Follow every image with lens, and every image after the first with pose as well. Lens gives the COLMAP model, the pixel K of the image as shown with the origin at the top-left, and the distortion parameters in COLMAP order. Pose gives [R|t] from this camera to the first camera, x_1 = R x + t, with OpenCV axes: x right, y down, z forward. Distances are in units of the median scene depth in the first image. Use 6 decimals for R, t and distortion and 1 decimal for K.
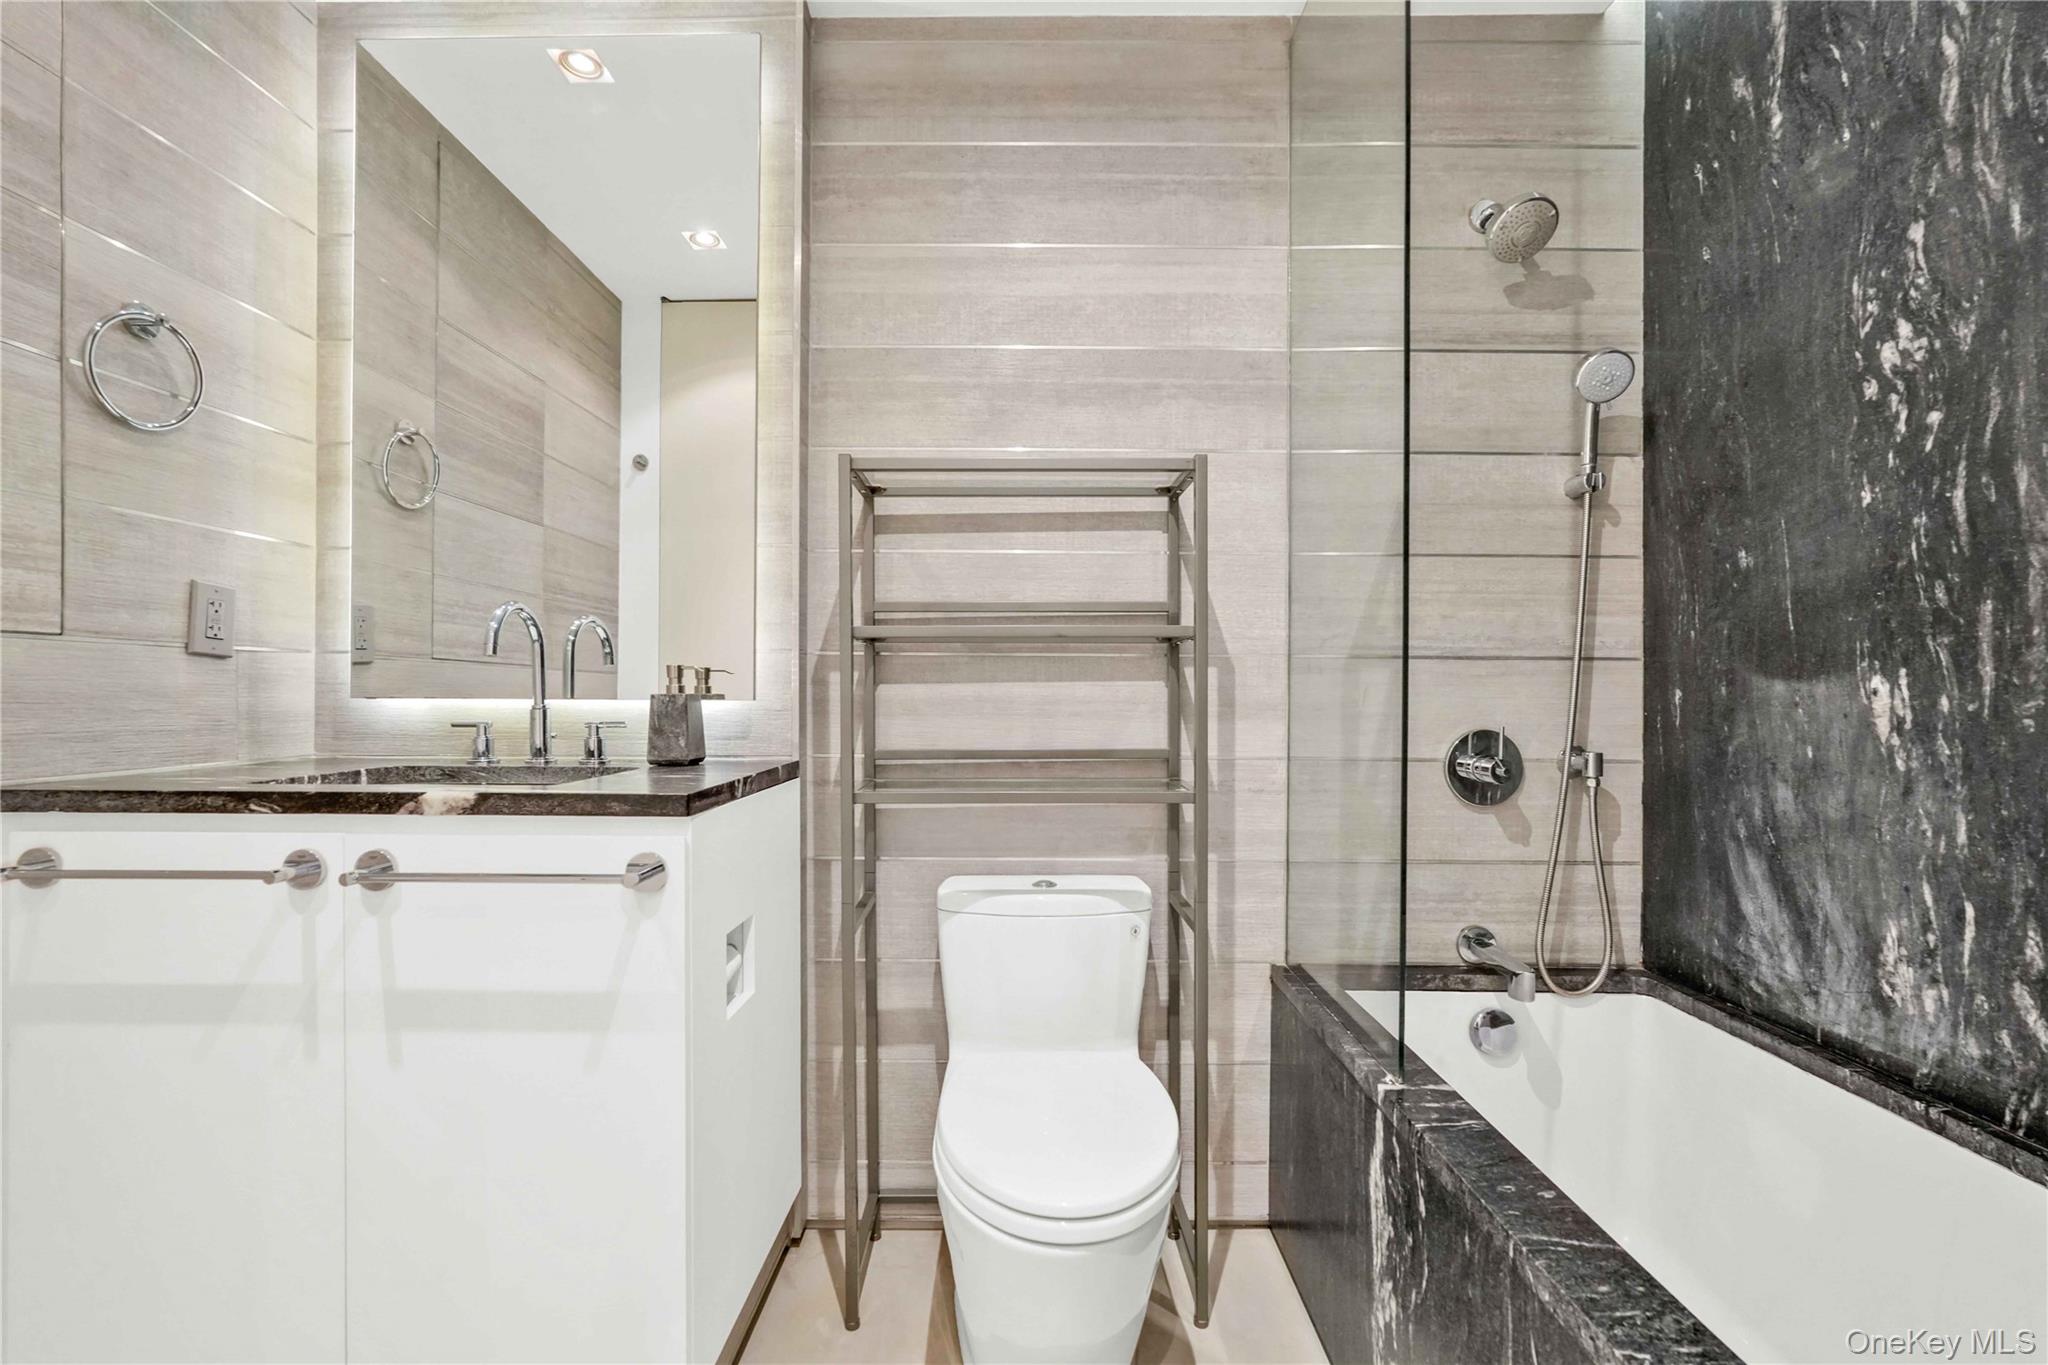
lens RADIAL K [[916.0, 0, 1021.0], [0, 916.0, 689.3], [0, 0, 1]] dist [-0.007619, 0.004447]
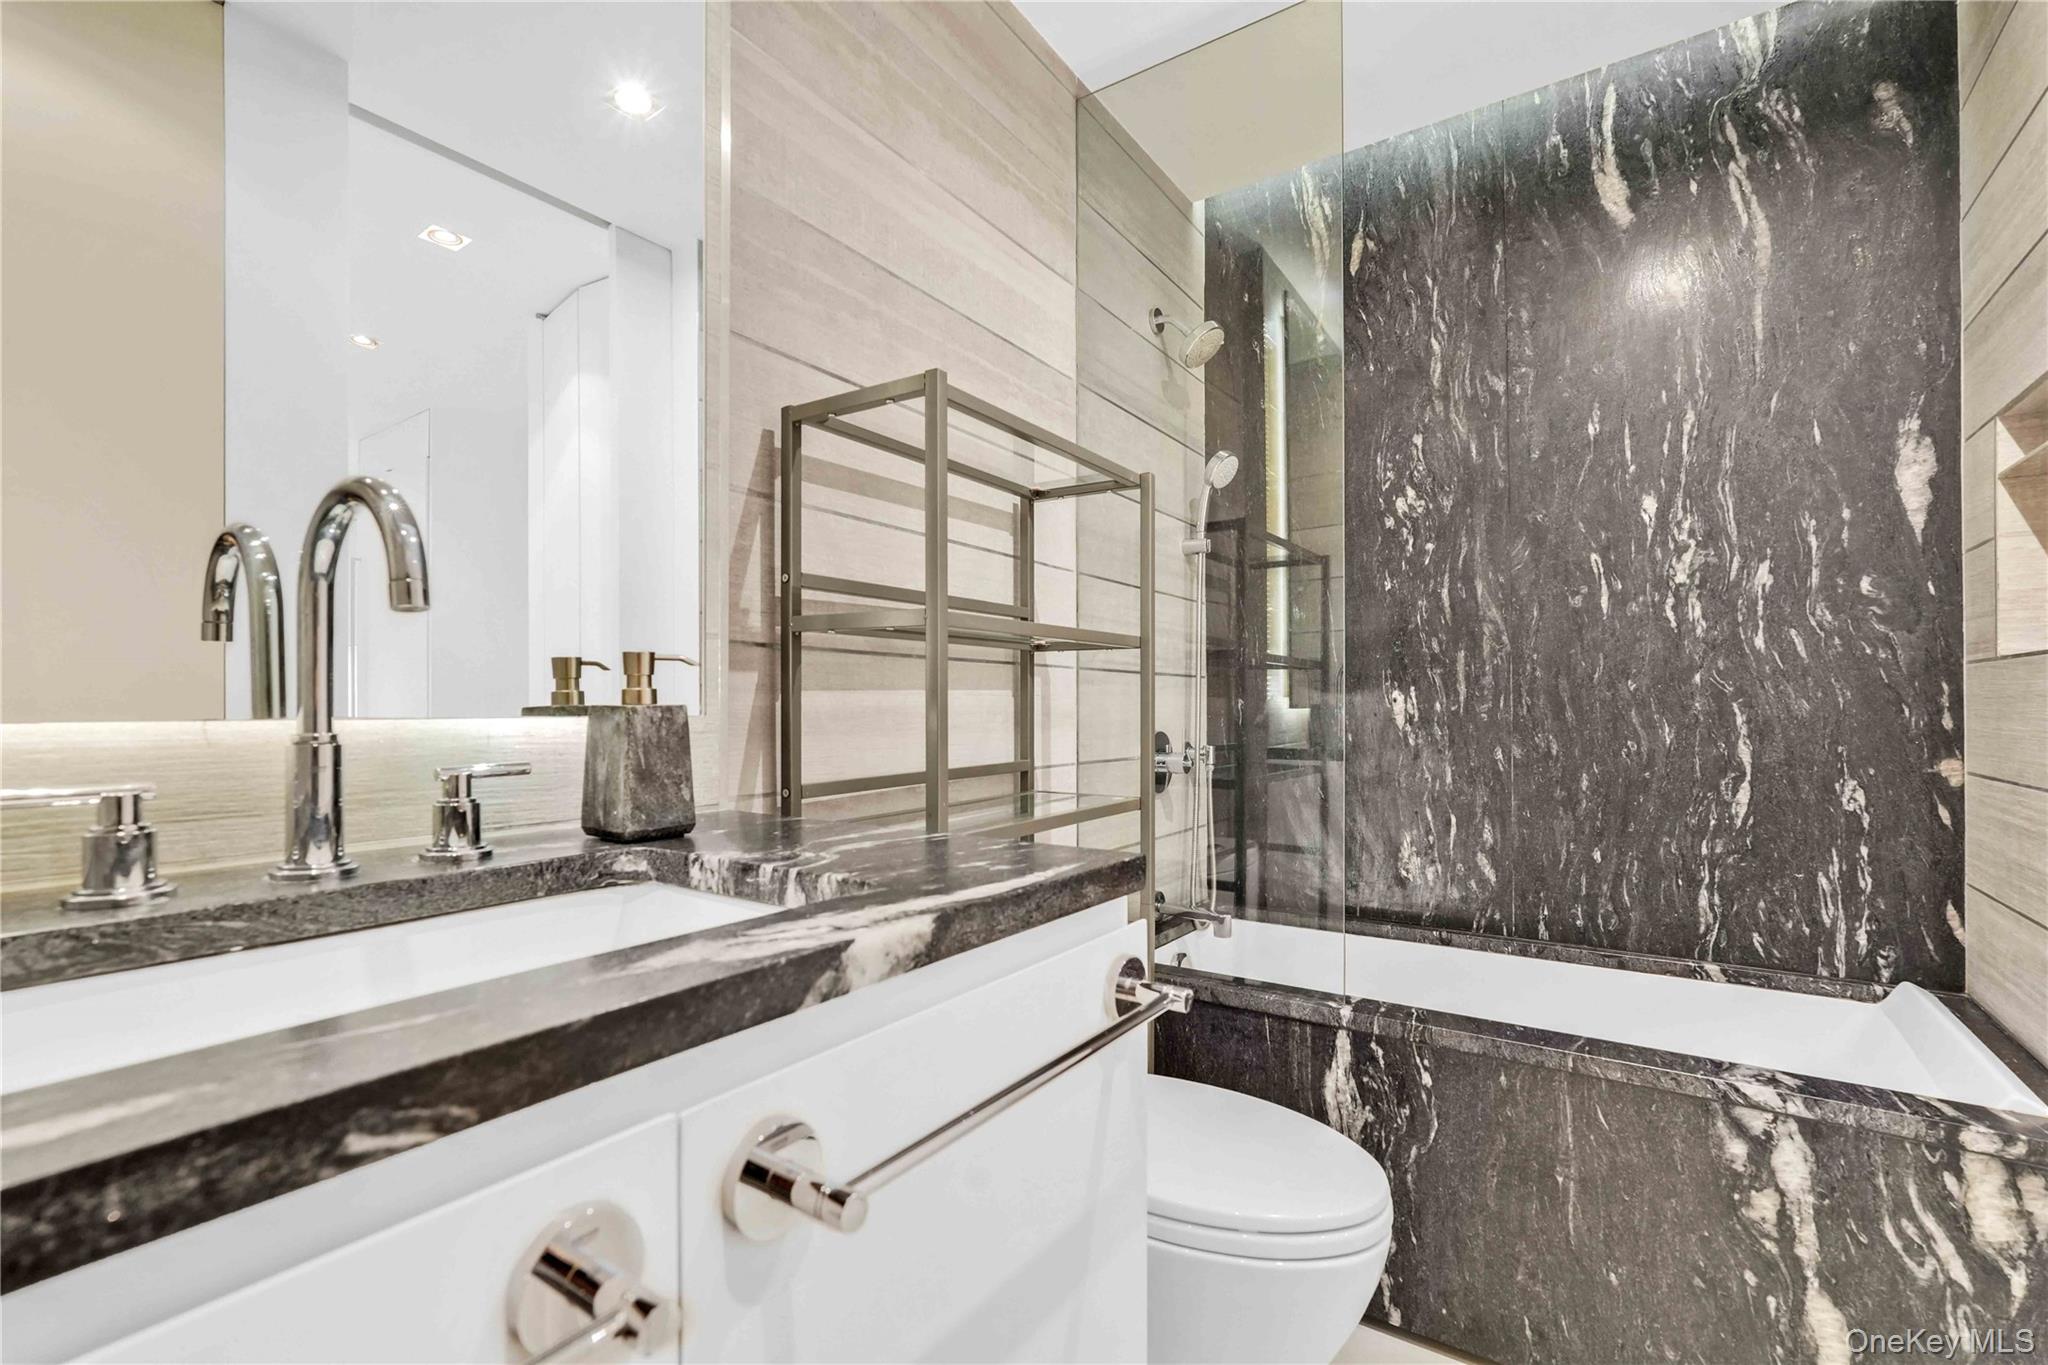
lens RADIAL K [[916.0, 0, 1026.8], [0, 916.0, 690.9], [0, 0, 1]] dist [-0.007619, 0.004447]
pose [[0.547426, 0.008677, 0.836809, -0.925228], [0.002032, 0.999930, -0.011697, 0.004613], [-0.836852, 0.008104, 0.547370, 0.679011]]
